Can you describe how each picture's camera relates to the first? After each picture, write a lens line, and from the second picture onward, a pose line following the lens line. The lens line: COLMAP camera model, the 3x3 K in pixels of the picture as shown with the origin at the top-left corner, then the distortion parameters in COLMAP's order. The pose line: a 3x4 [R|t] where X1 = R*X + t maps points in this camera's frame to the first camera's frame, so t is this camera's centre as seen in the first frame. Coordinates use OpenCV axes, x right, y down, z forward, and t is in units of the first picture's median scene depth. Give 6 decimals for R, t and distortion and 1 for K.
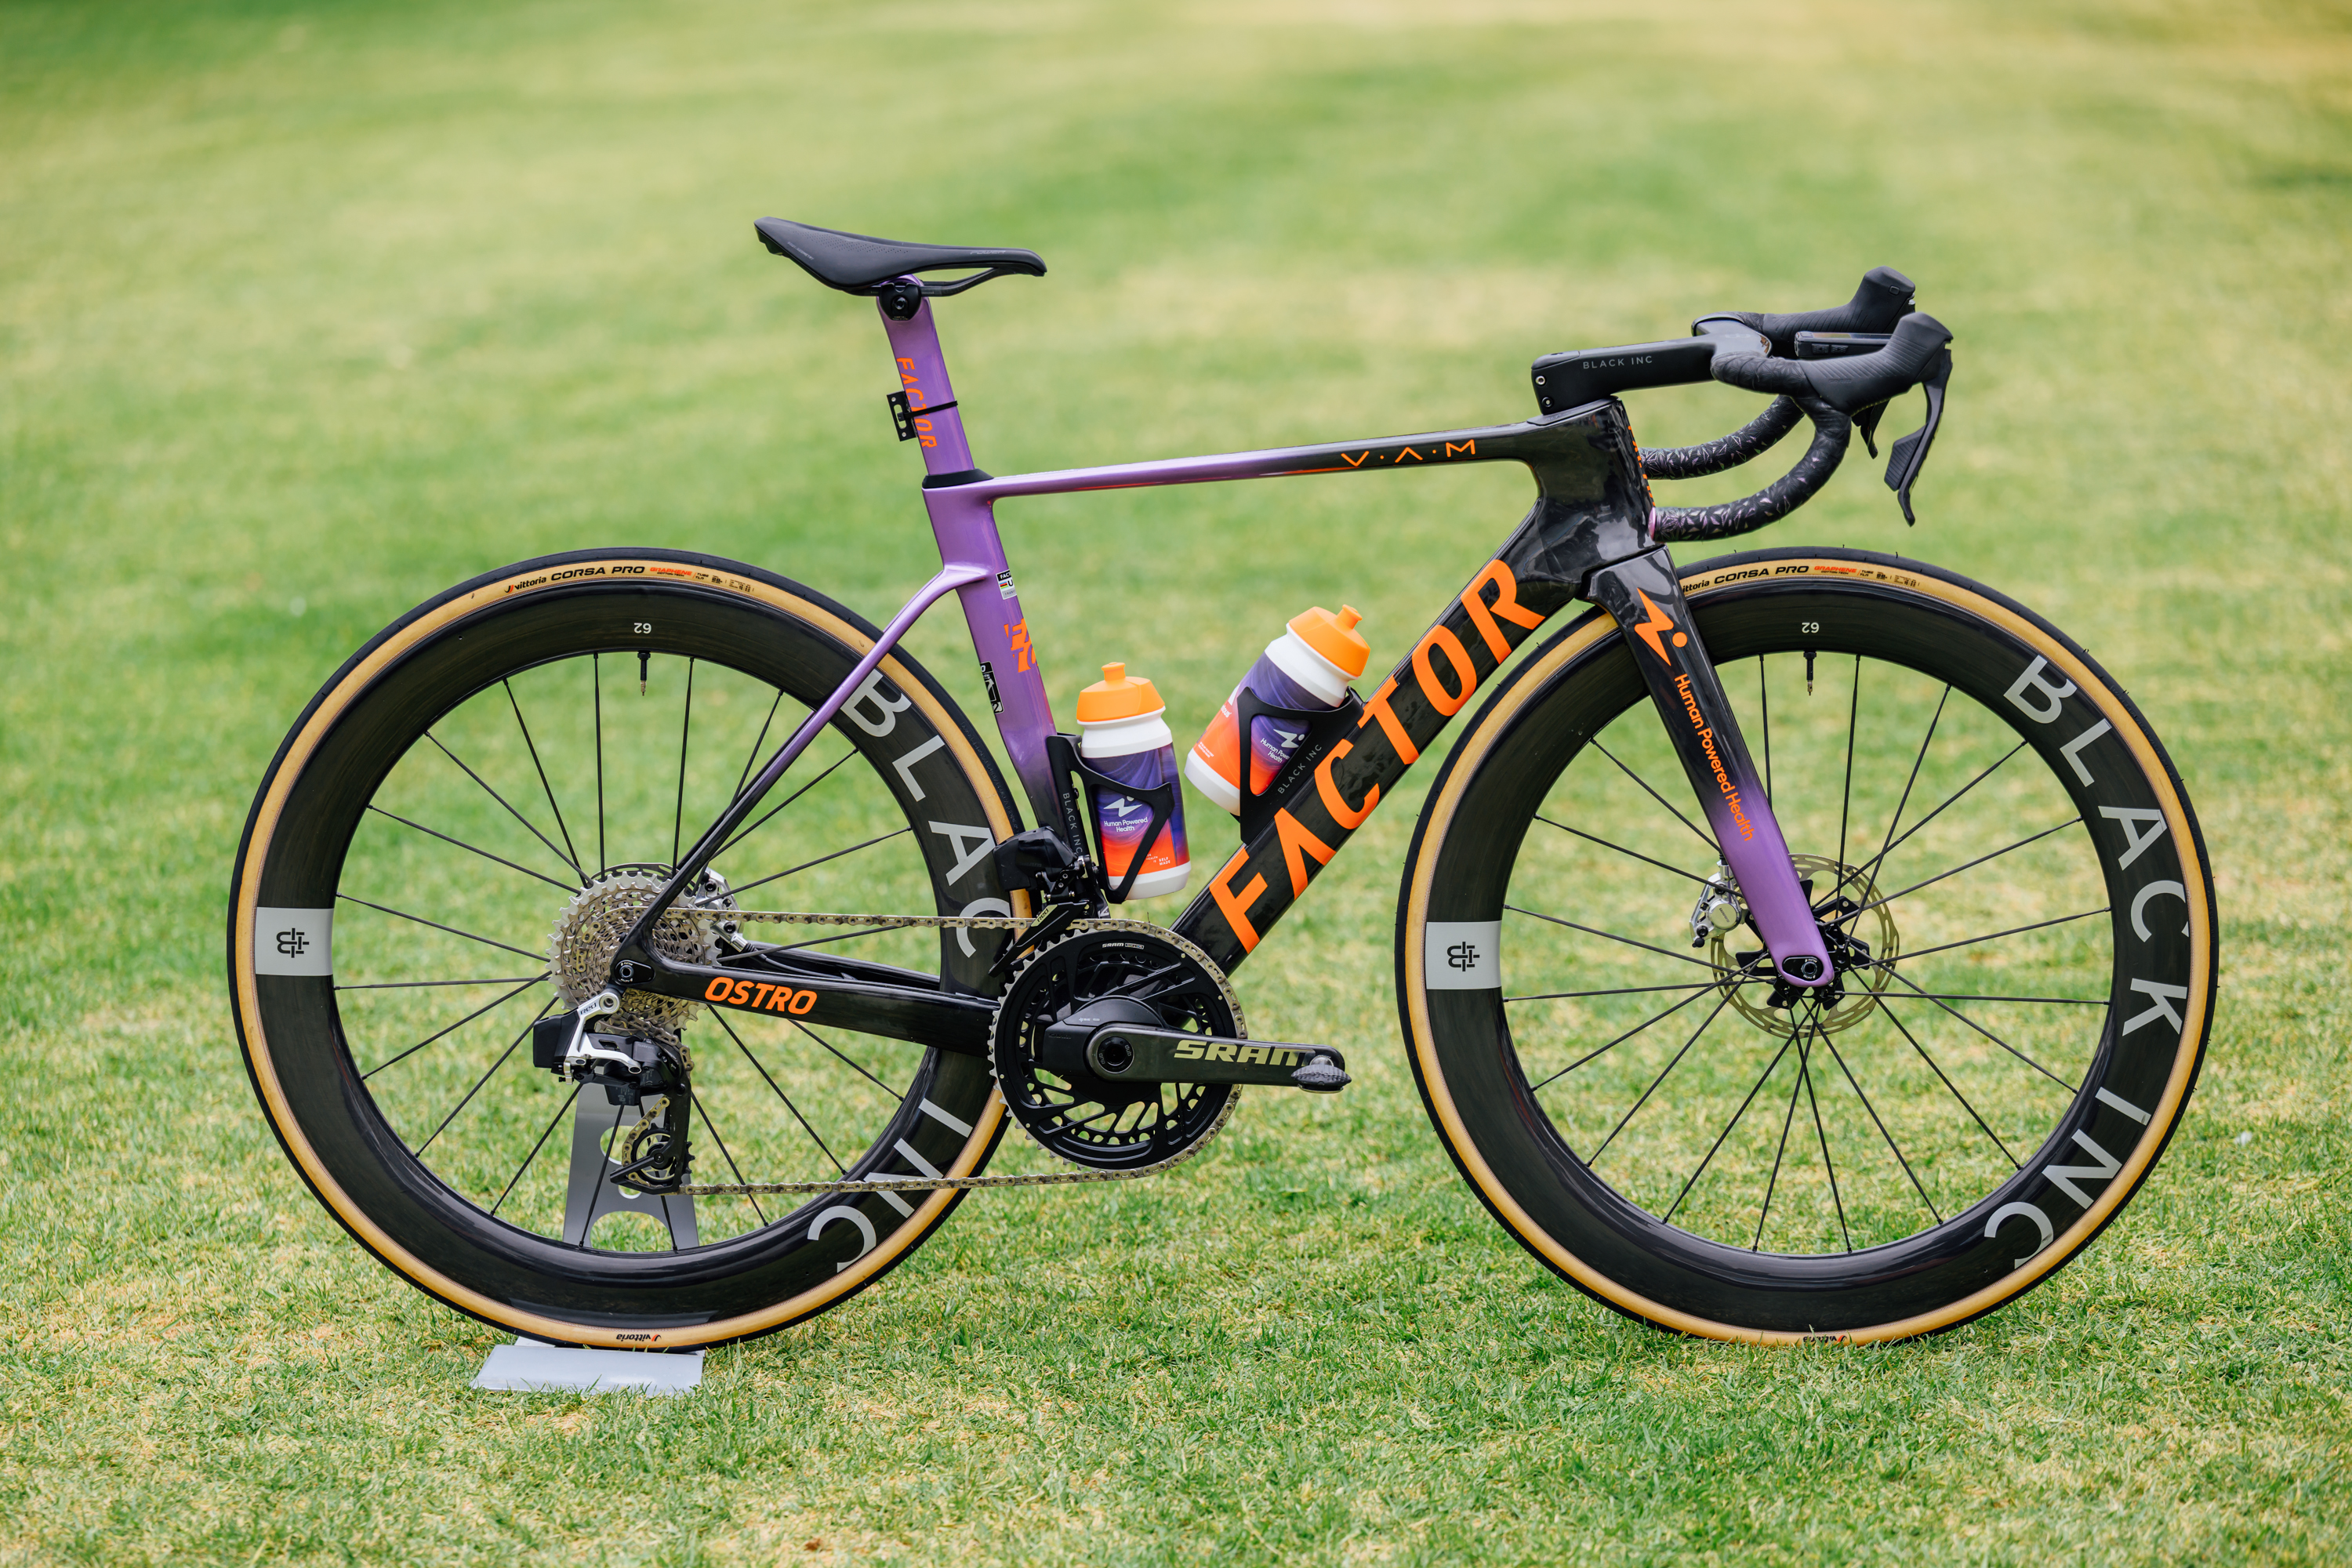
lens RADIAL K [[7931.9, 0, 1183.0], [0, 7931.9, 782.2], [0, 0, 1]] dist [-0.011517, 0.000000]
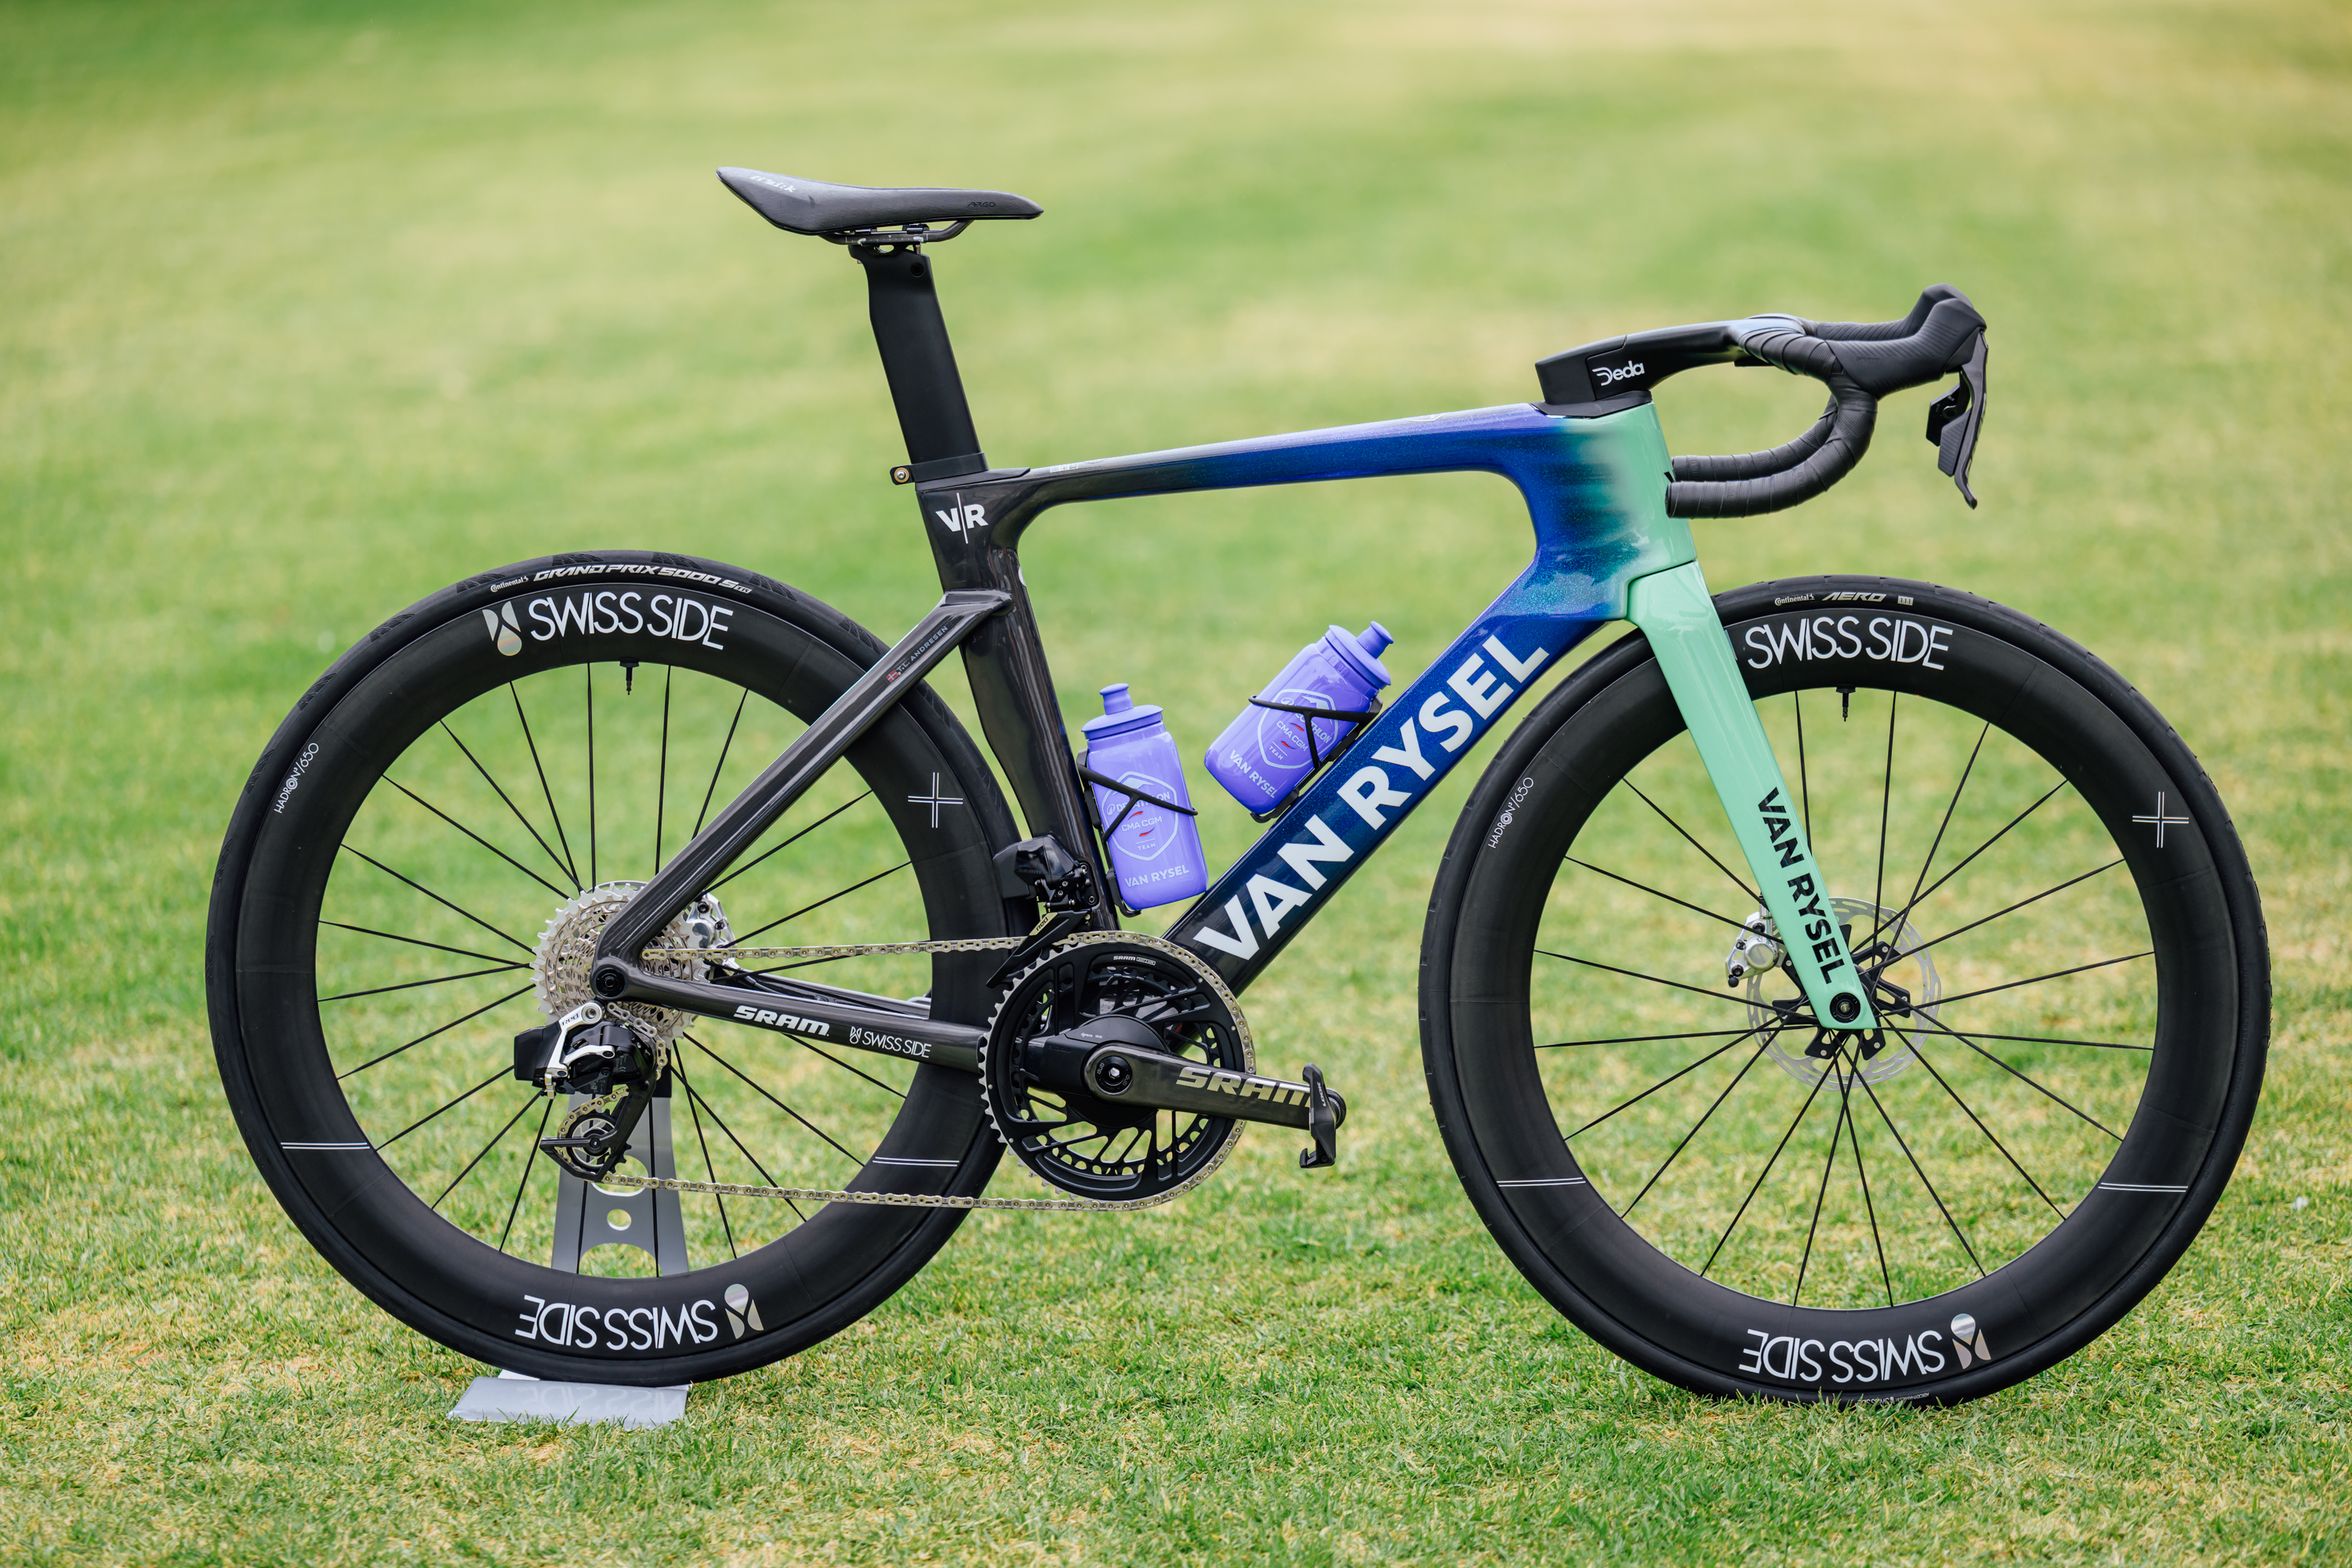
lens RADIAL K [[9086.2, 0, 1173.1], [0, 9086.2, 782.6], [0, 0, 1]] dist [-0.062545, 0.000000]
pose [[0.999435, 0.016357, -0.029366, 0.029617], [-0.016825, 0.999734, -0.015787, 0.014007], [0.029100, 0.016272, 0.999444, -0.107137]]
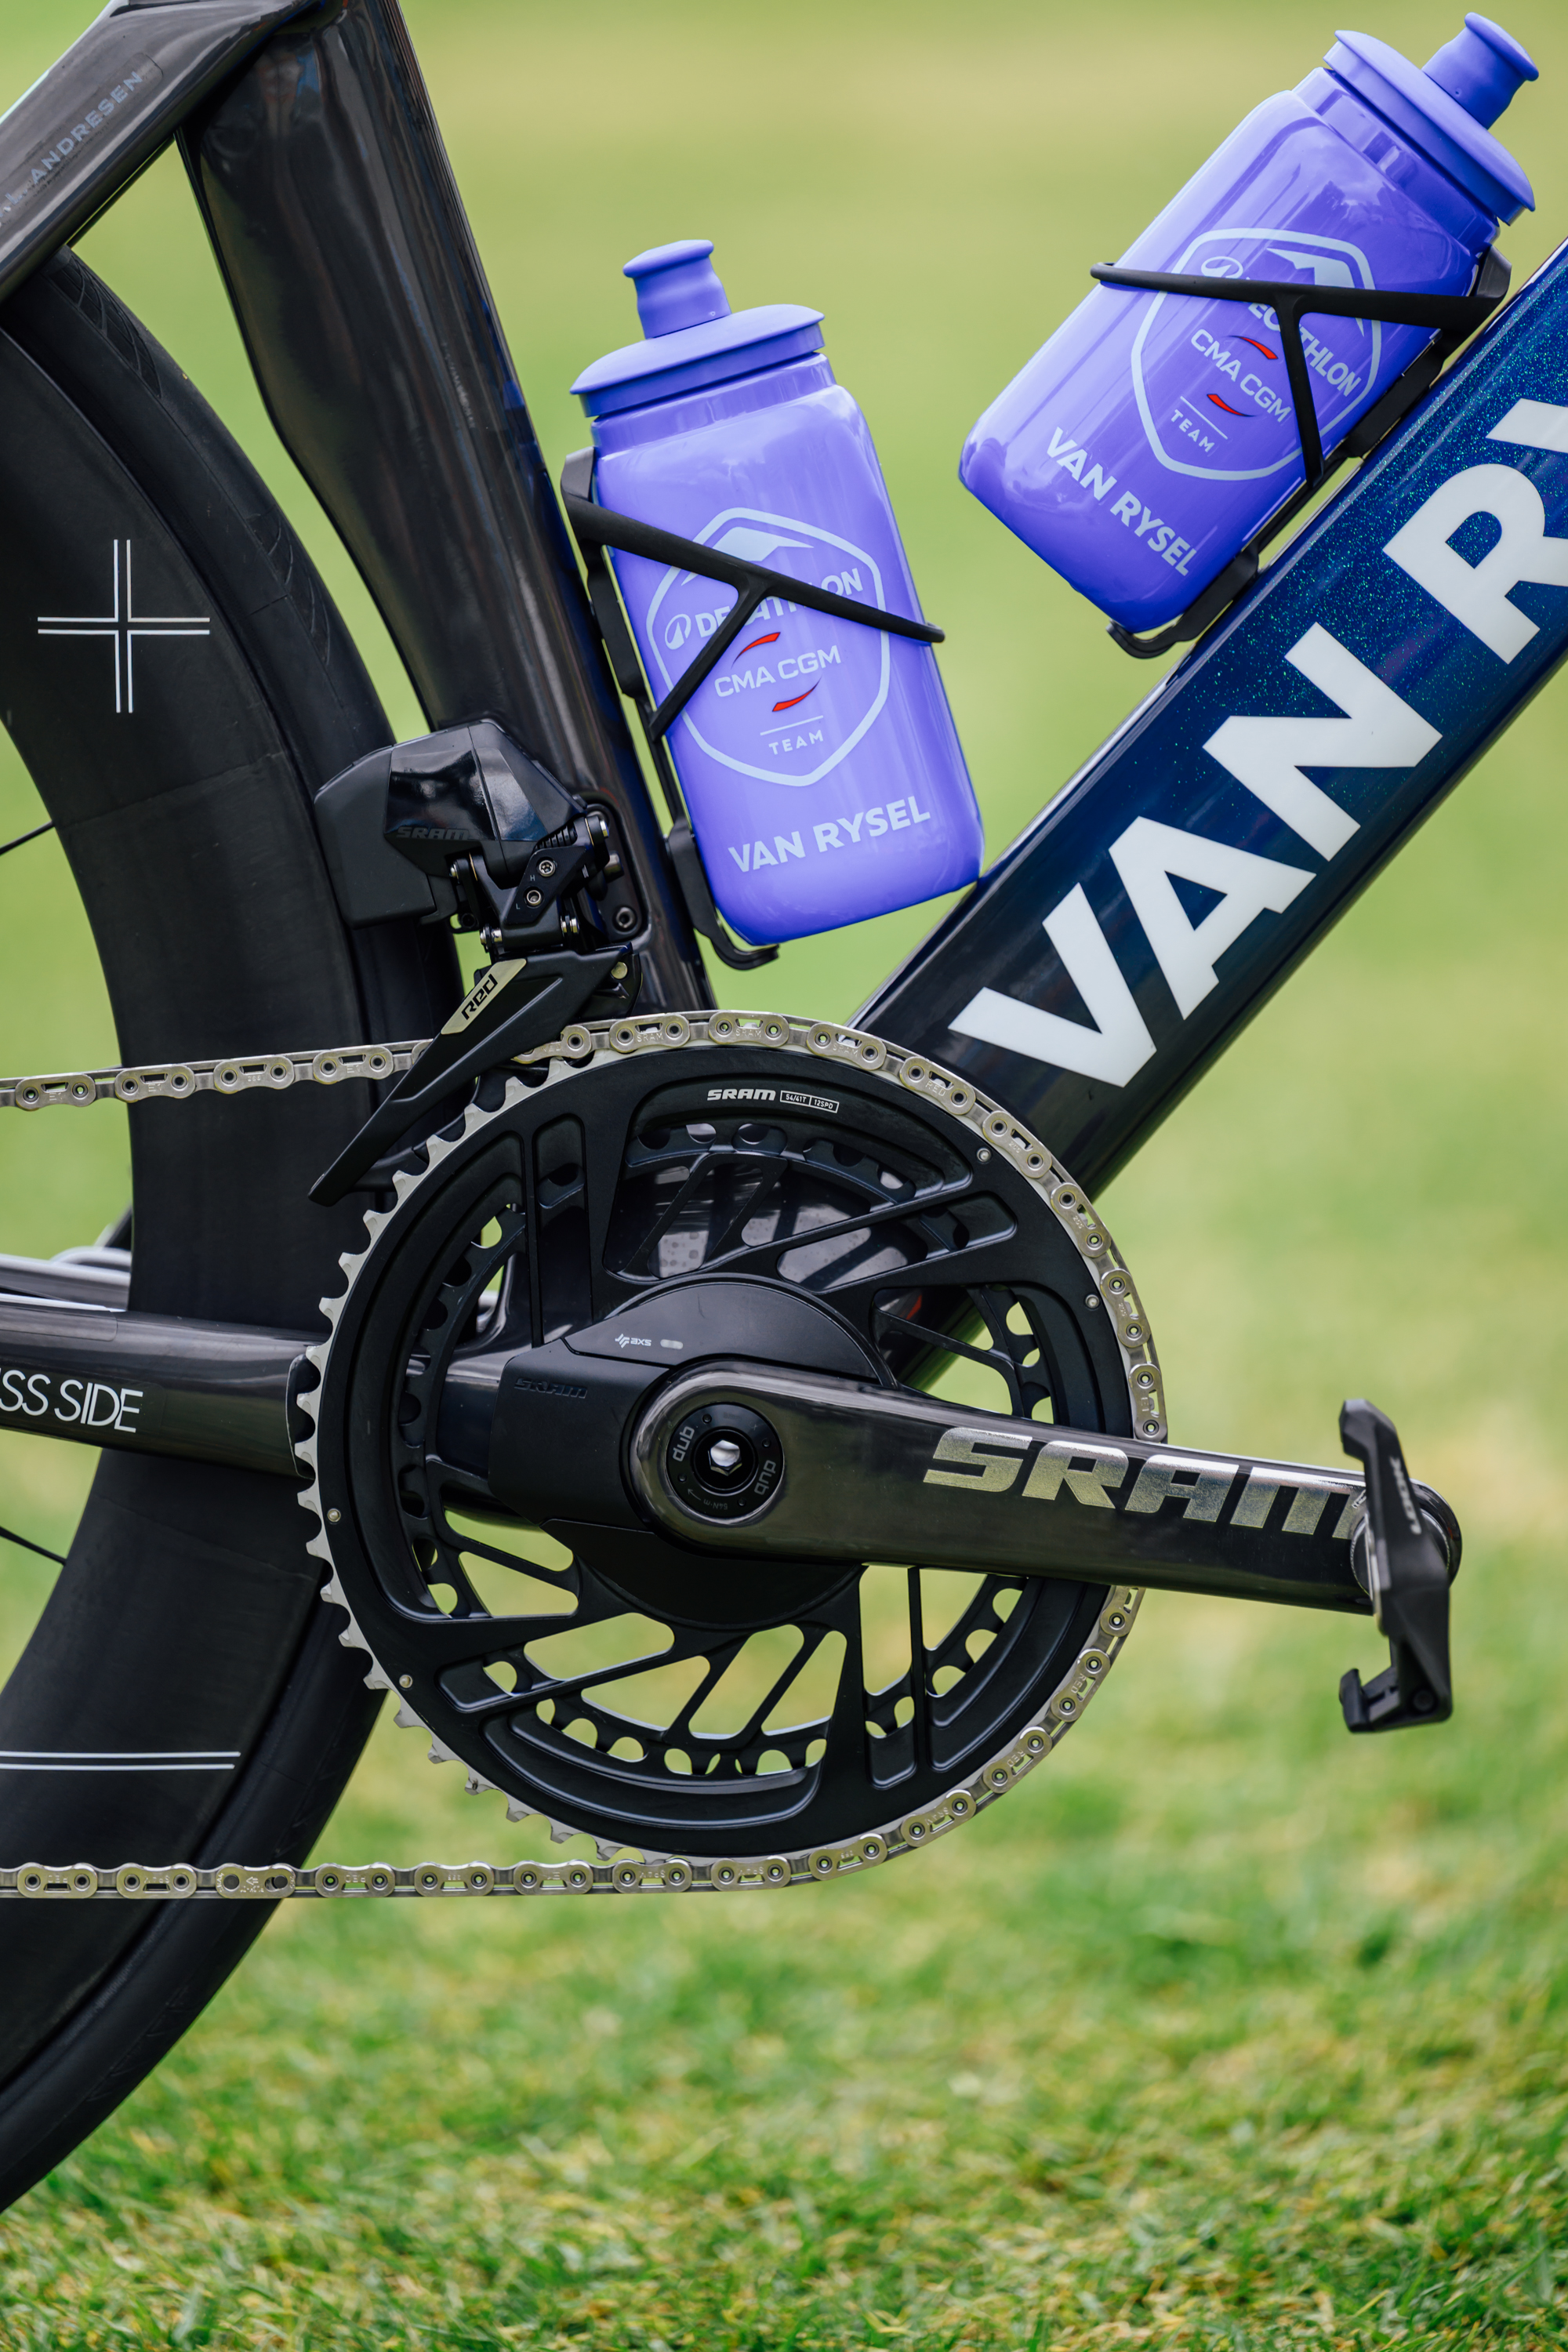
lens RADIAL K [[13180.9, 0, 782.0], [0, 13180.9, 1178.2], [0, 0, 1]] dist [0.228469, 0.000000]
pose [[0.999506, -0.023561, 0.020811, -0.015006], [0.023731, 0.999687, -0.007953, 0.024733], [-0.020617, 0.008443, 0.999752, 0.455263]]
